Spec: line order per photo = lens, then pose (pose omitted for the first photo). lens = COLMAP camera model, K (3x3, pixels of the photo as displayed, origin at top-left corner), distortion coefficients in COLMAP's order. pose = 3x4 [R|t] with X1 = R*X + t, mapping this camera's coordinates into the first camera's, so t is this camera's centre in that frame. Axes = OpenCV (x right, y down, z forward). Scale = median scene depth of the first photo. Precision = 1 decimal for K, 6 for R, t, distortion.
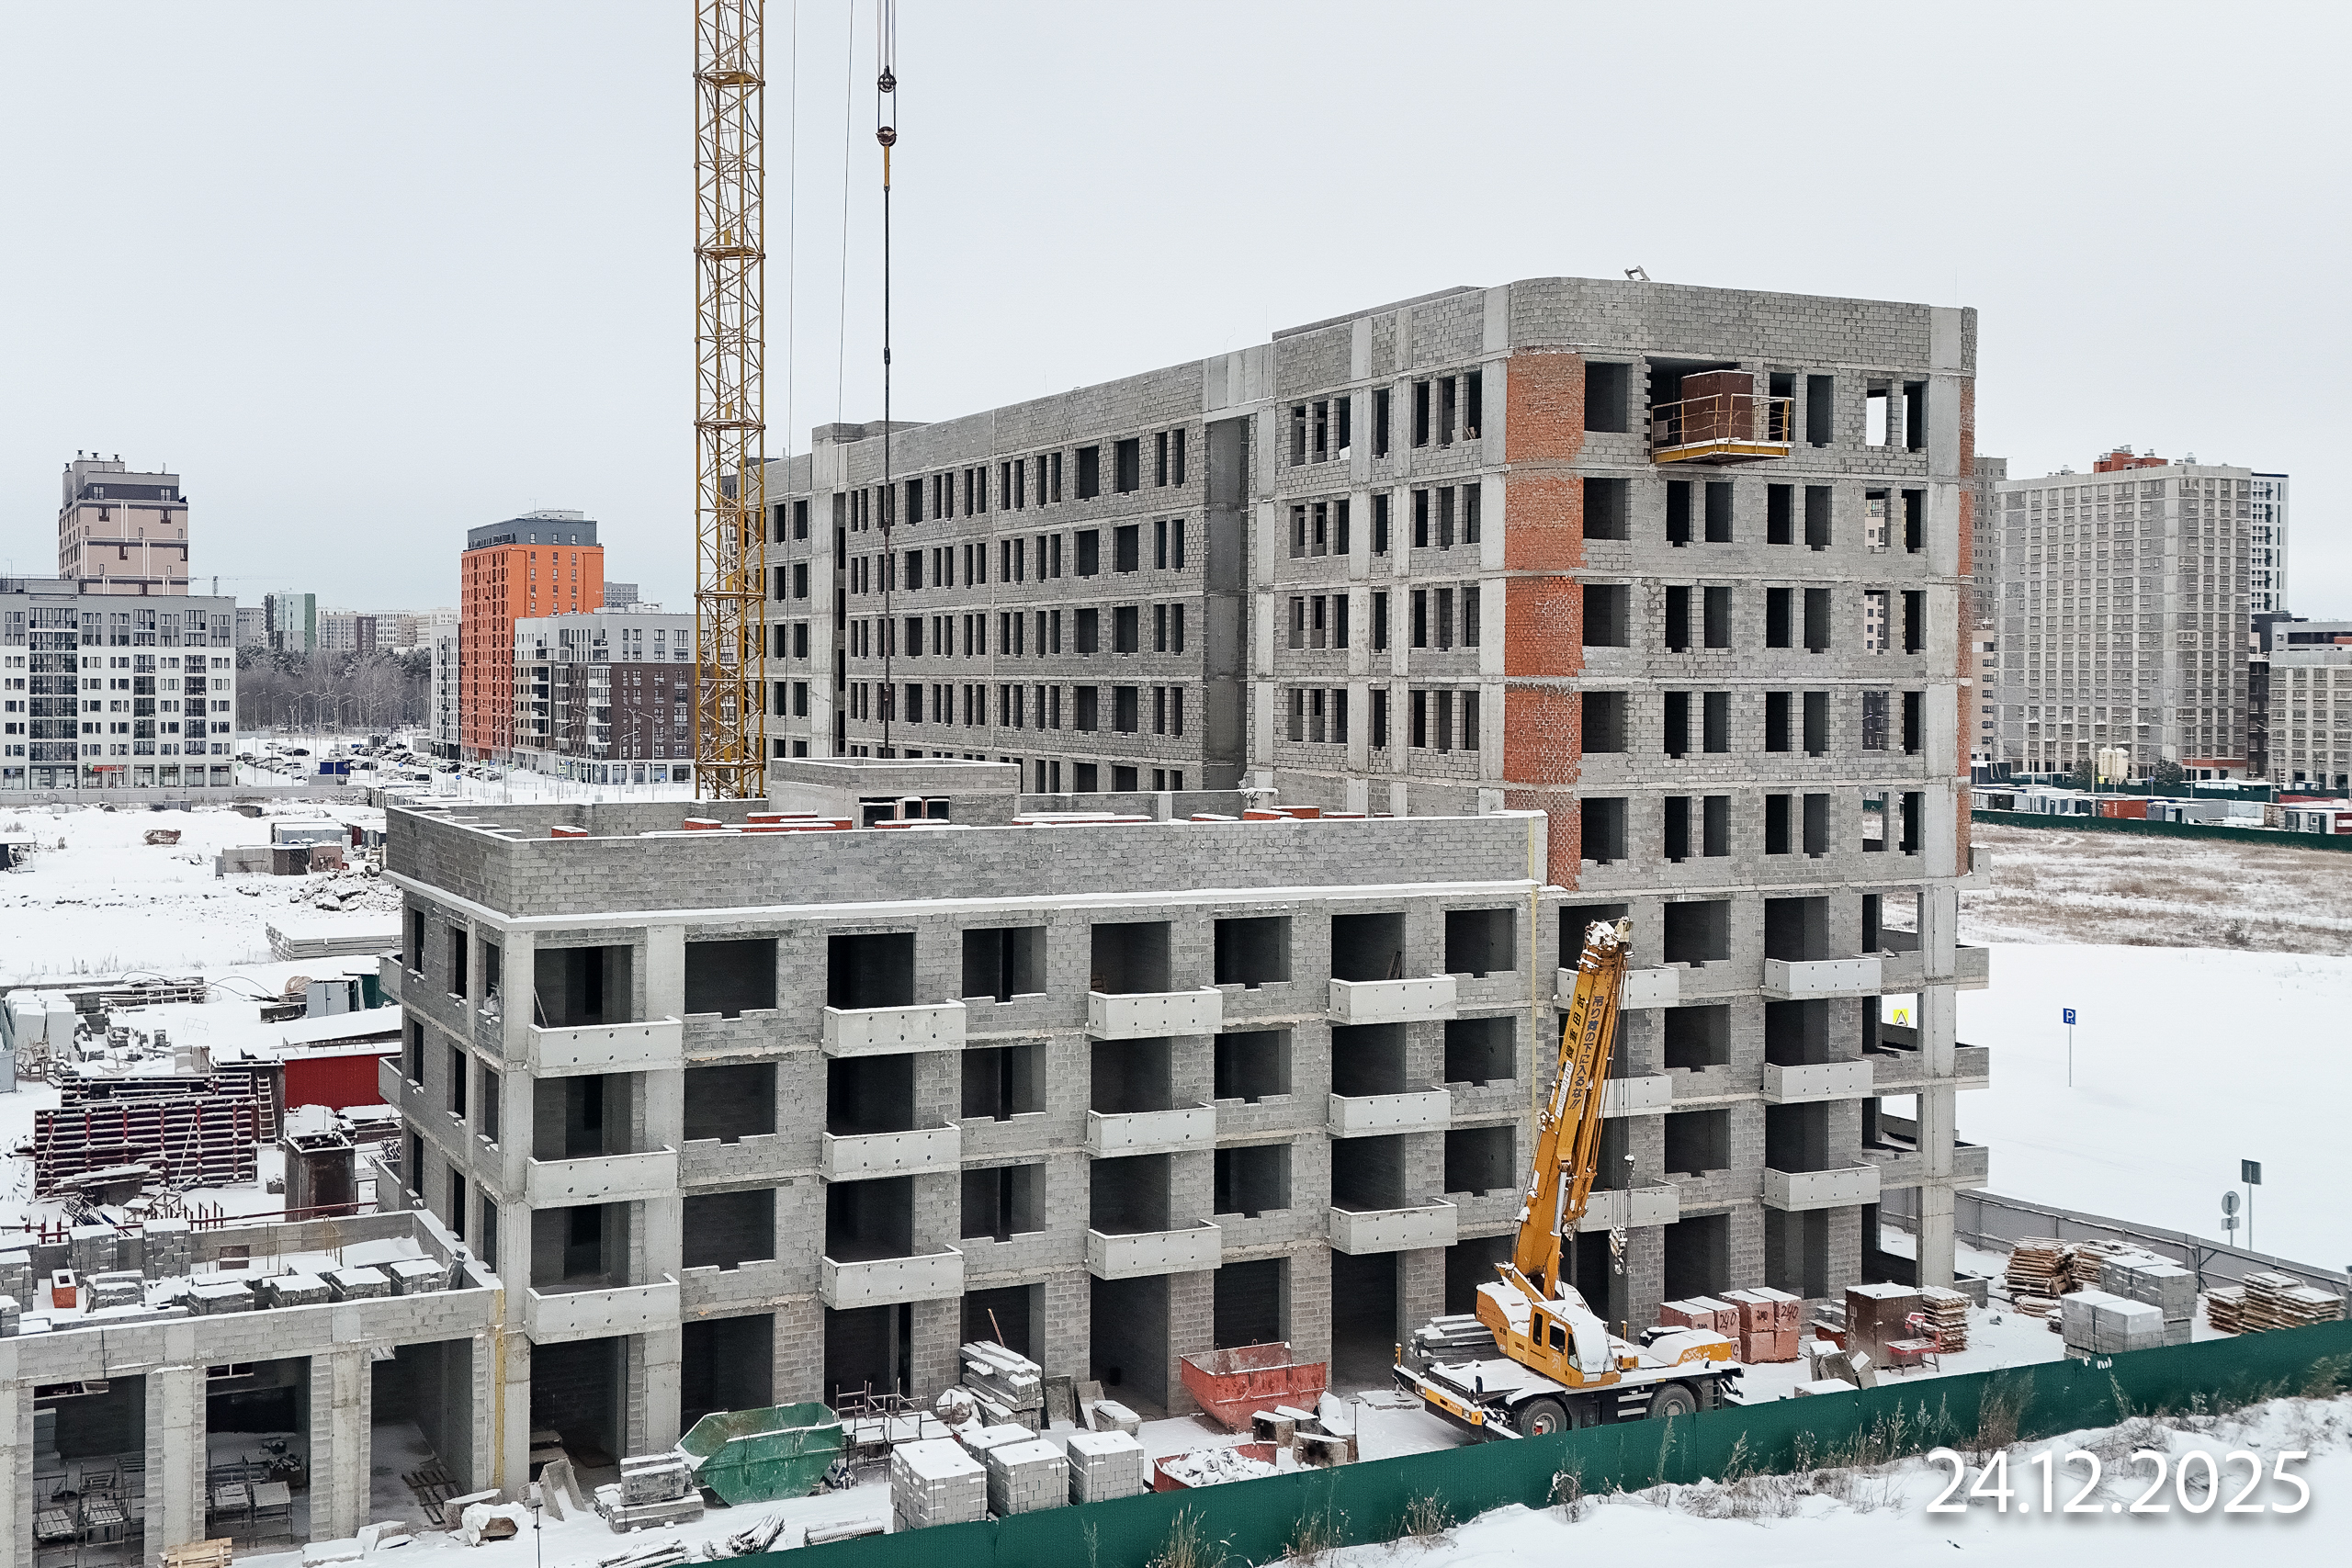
lens RADIAL K [[2516.1, 0, 1042.6], [0, 2516.1, 681.8], [0, 0, 1]] dist [0.080533, -0.024879]
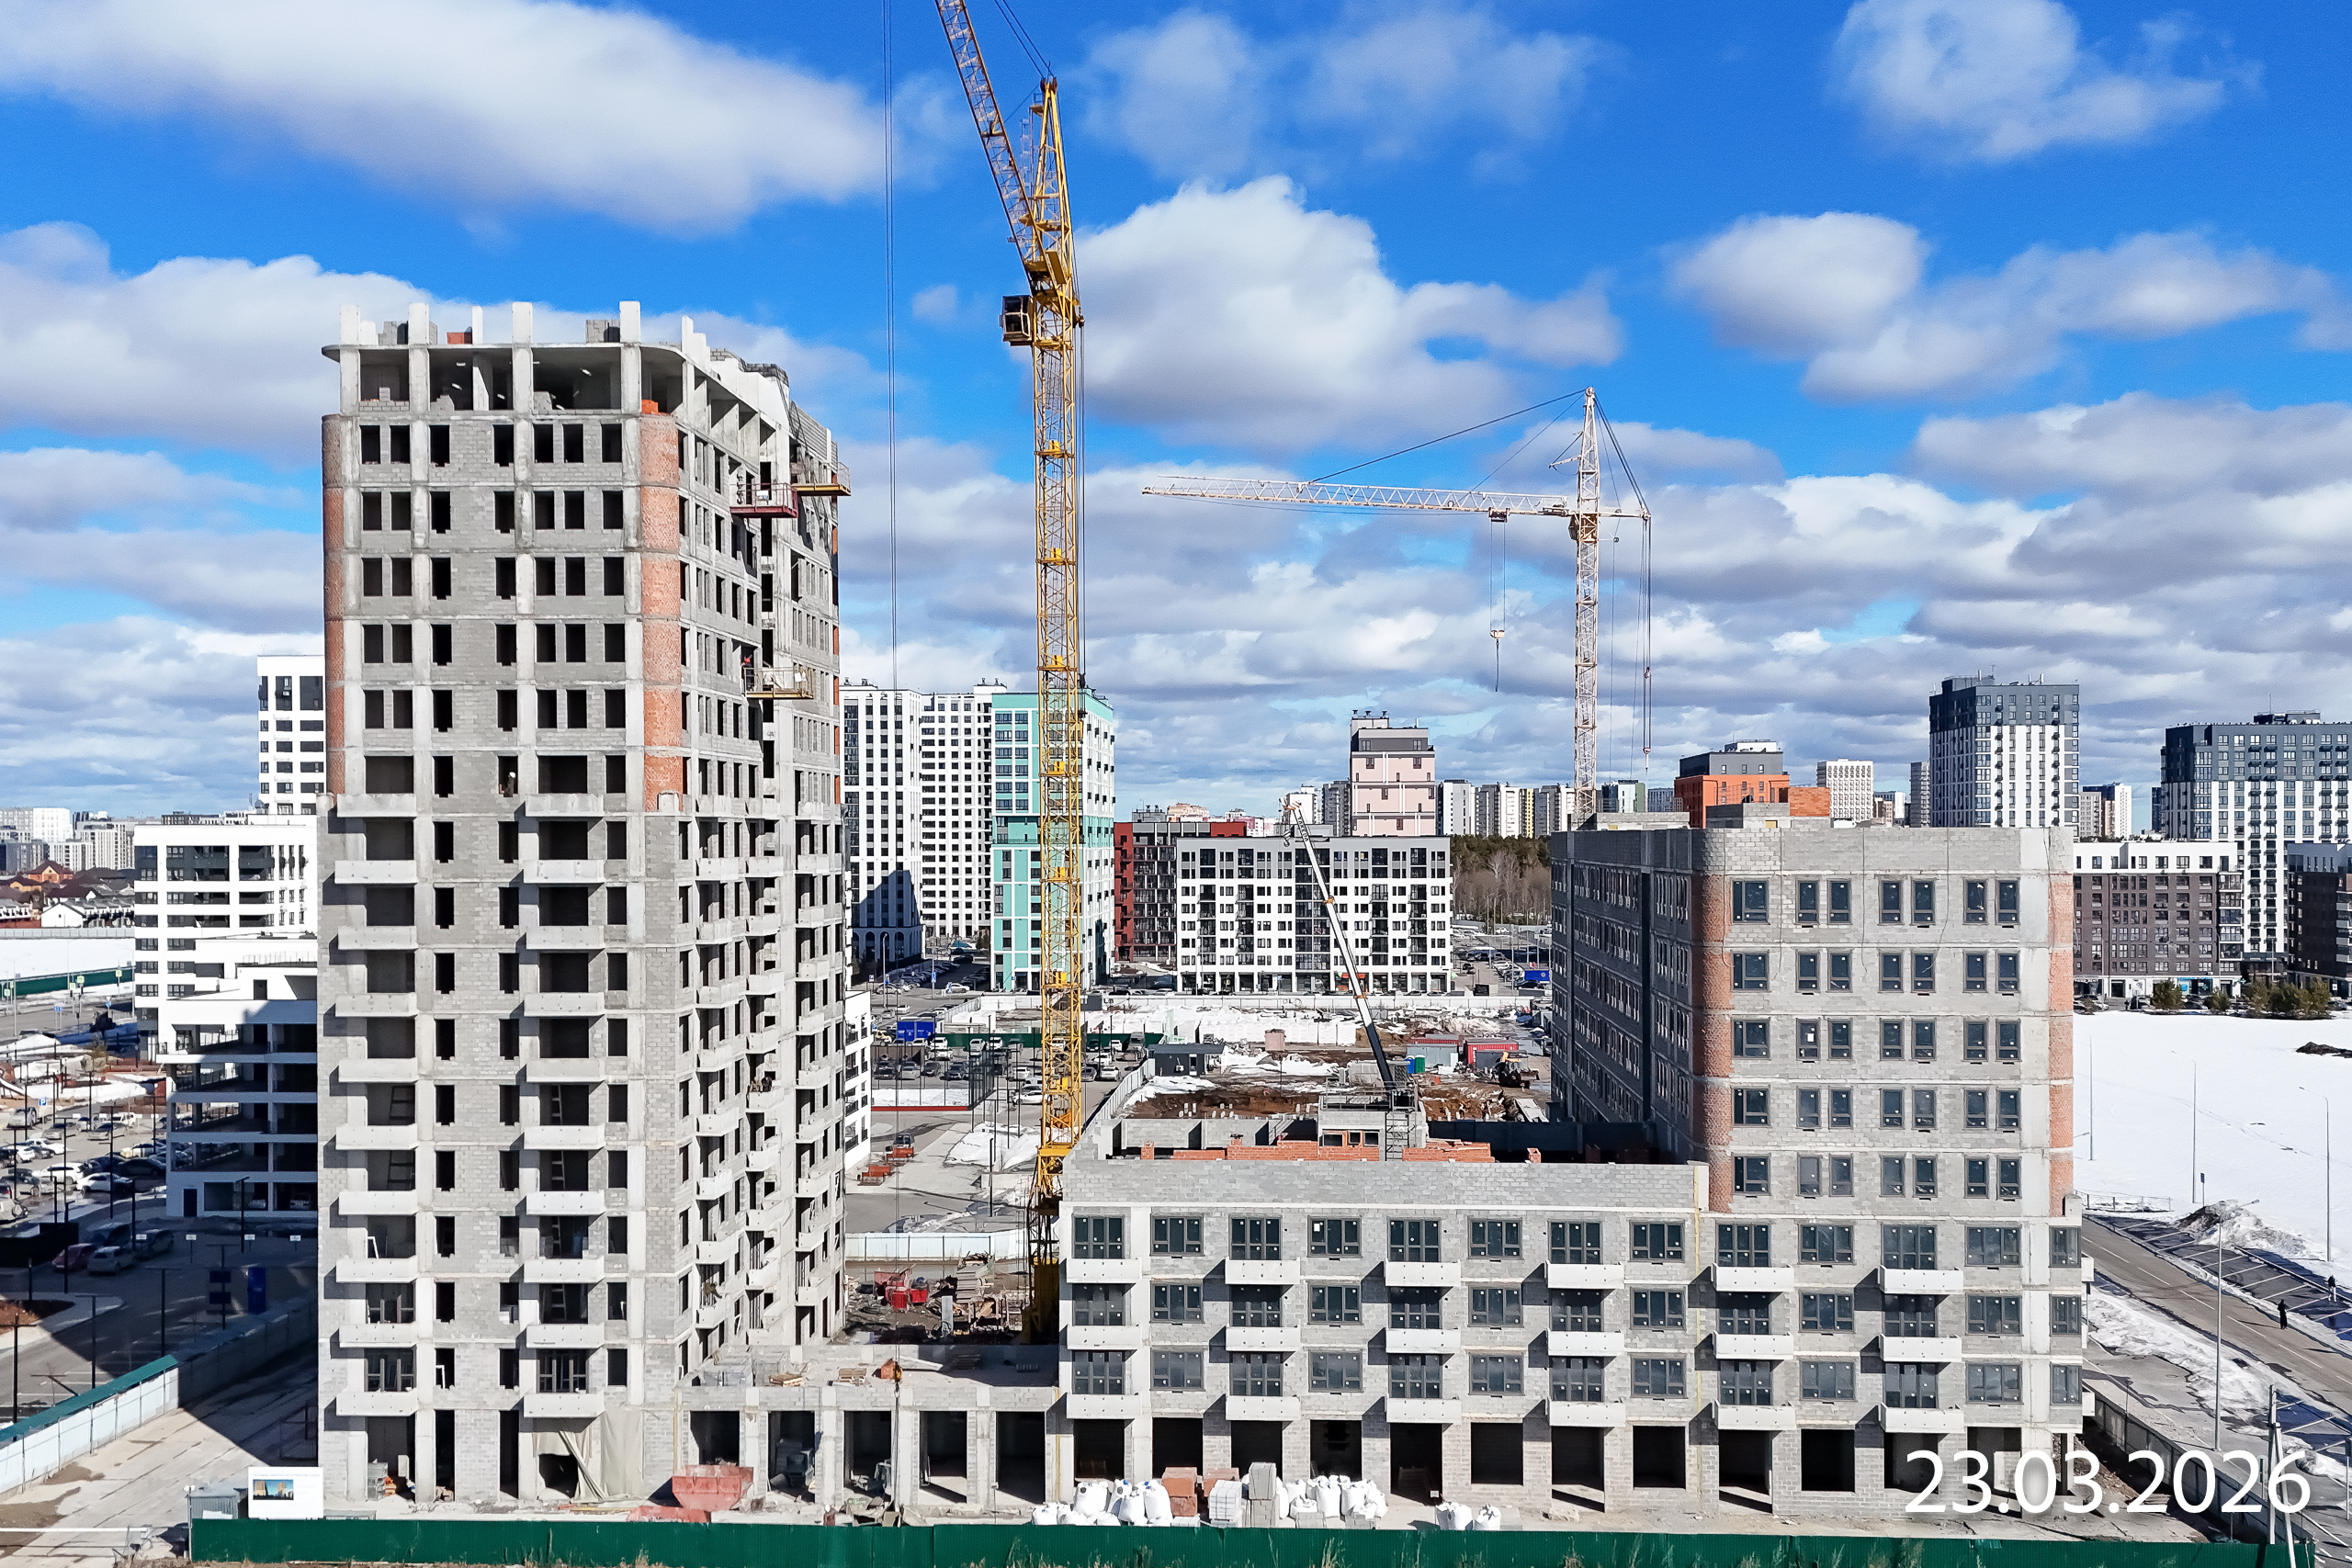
lens RADIAL K [[2447.8, 0, 1181.0], [0, 2447.8, 817.0], [0, 0, 1]] dist [0.076351, -0.060134]
pose [[0.881346, -0.008890, -0.472389, 0.625702], [0.003744, 0.999923, -0.011832, -0.145861], [0.472457, 0.008660, 0.881311, -0.514728]]
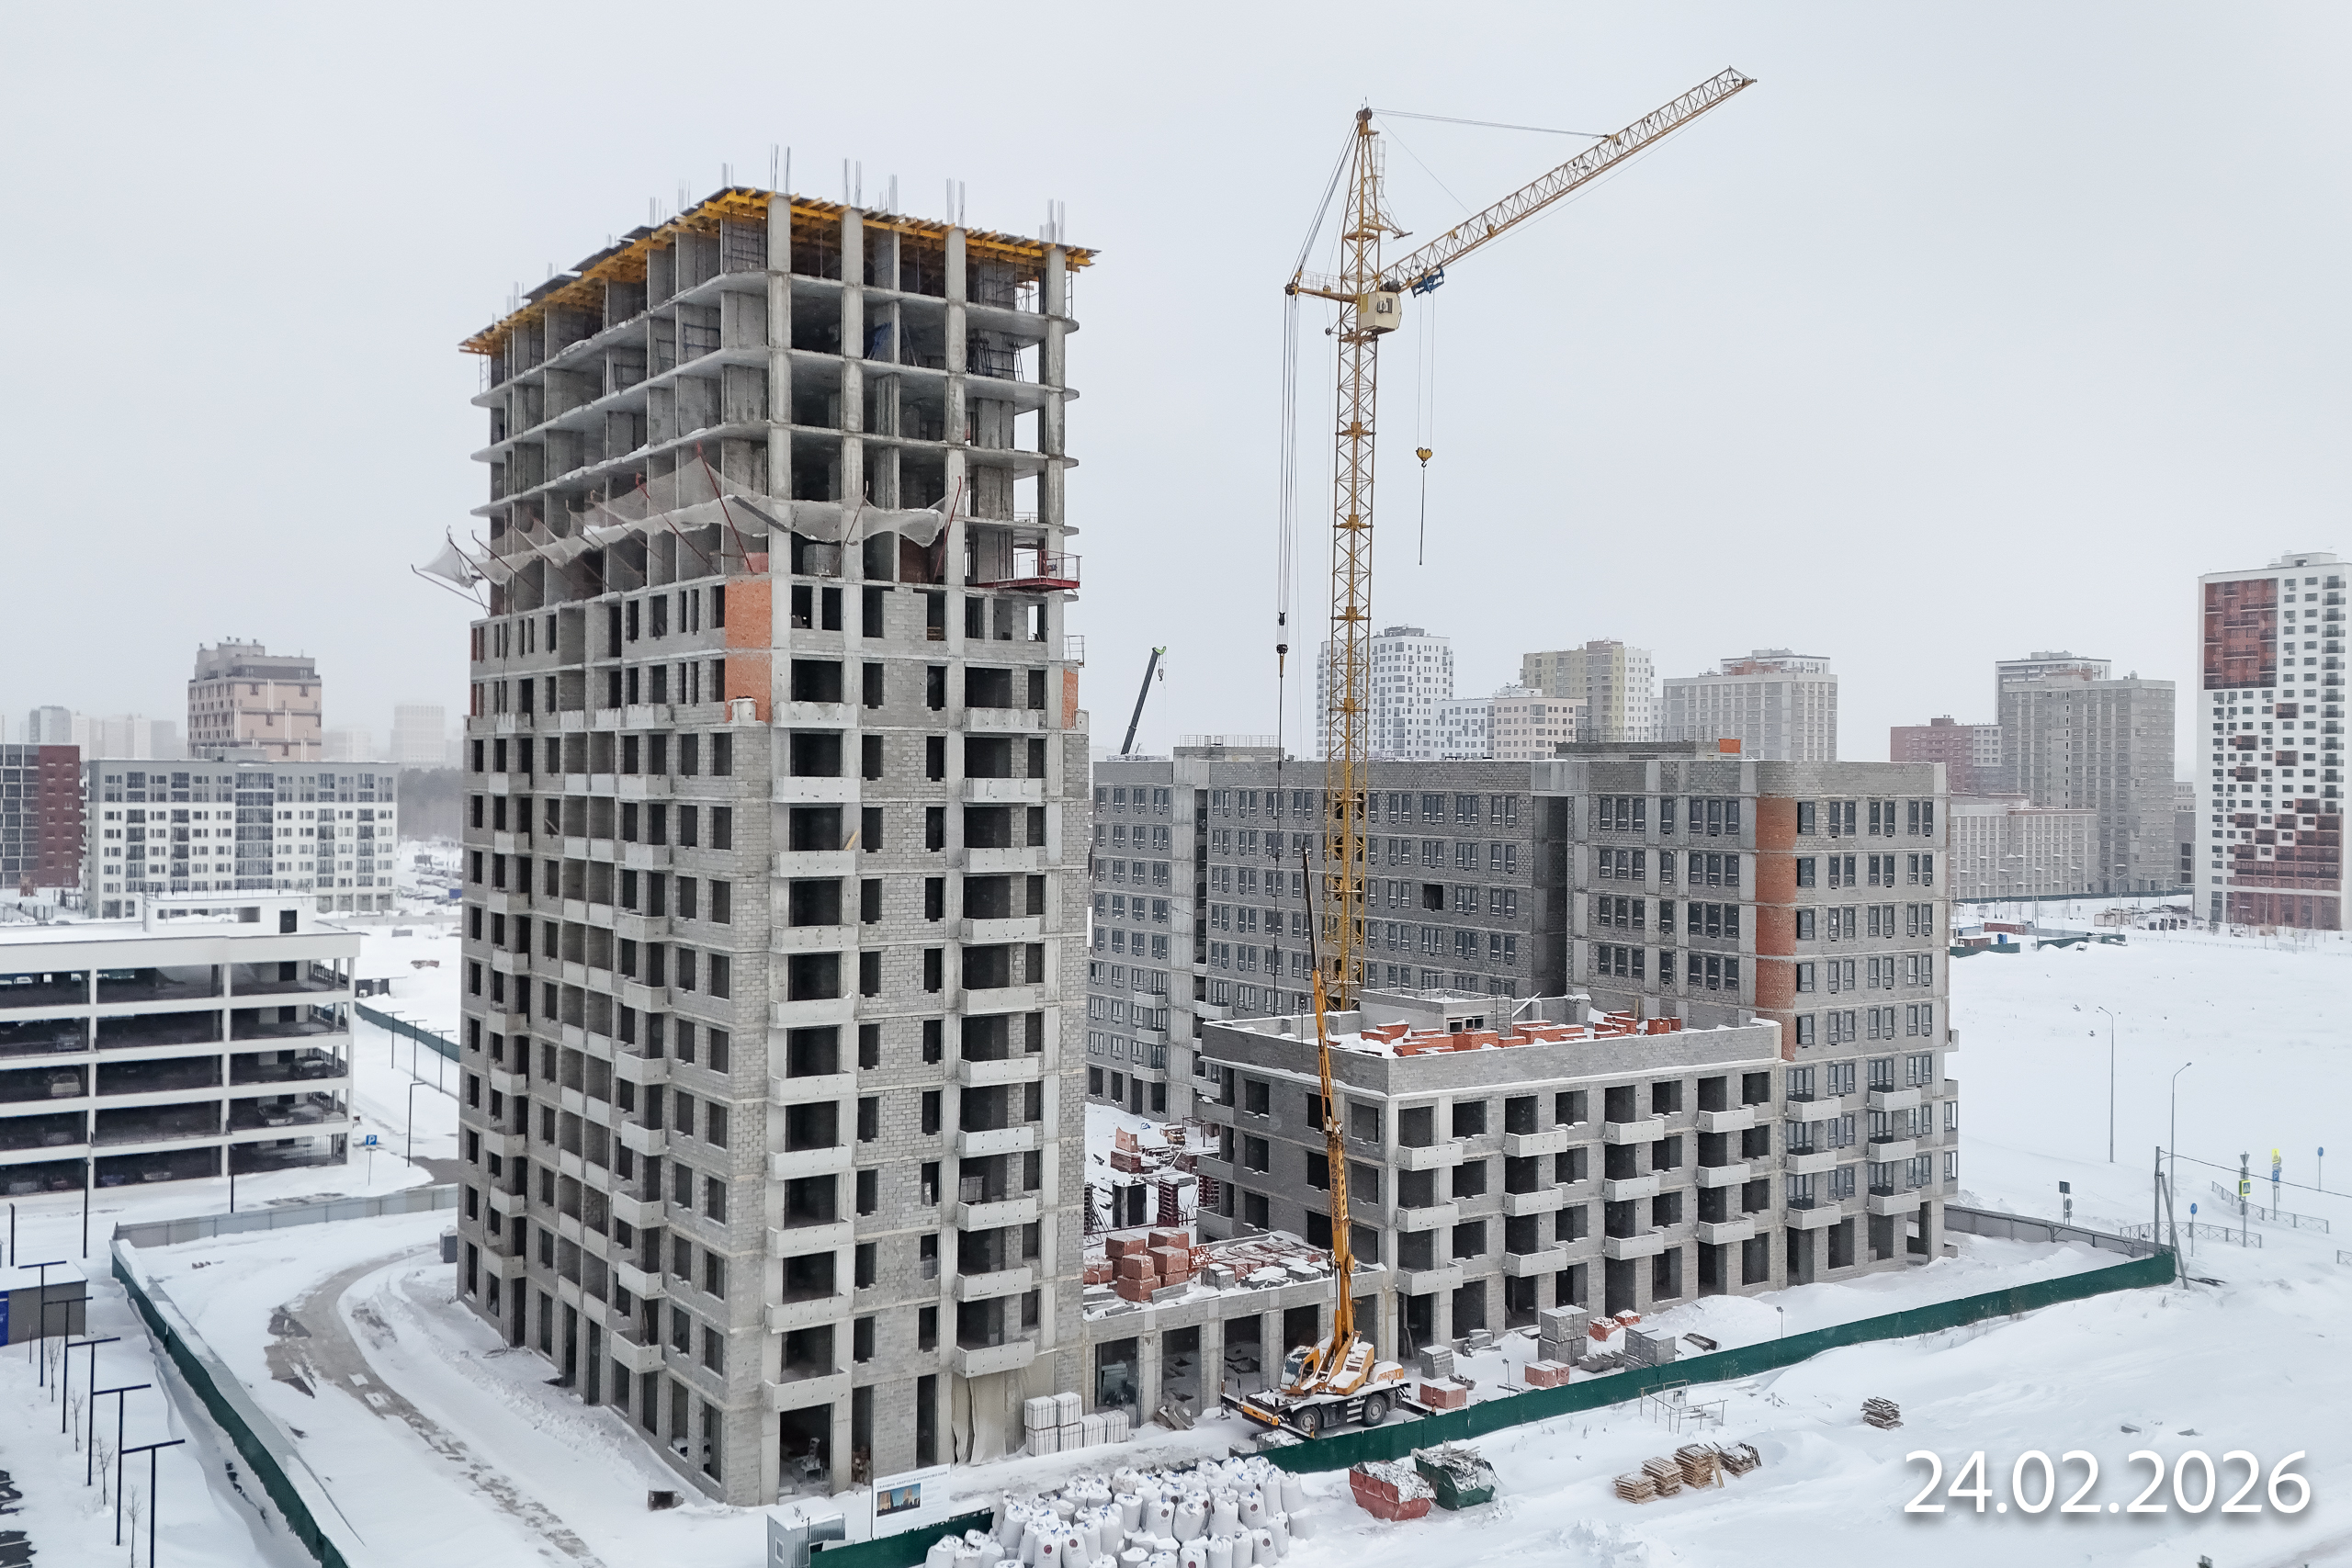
lens RADIAL K [[2081.5, 0, 1169.0], [0, 2081.5, 744.9], [0, 0, 1]] dist [0.076422, -0.012067]
pose [[0.985536, 0.008461, 0.169254, -0.560299], [-0.005886, 0.999859, -0.015713, -0.139445], [-0.169363, 0.014490, 0.985447, -0.571039]]
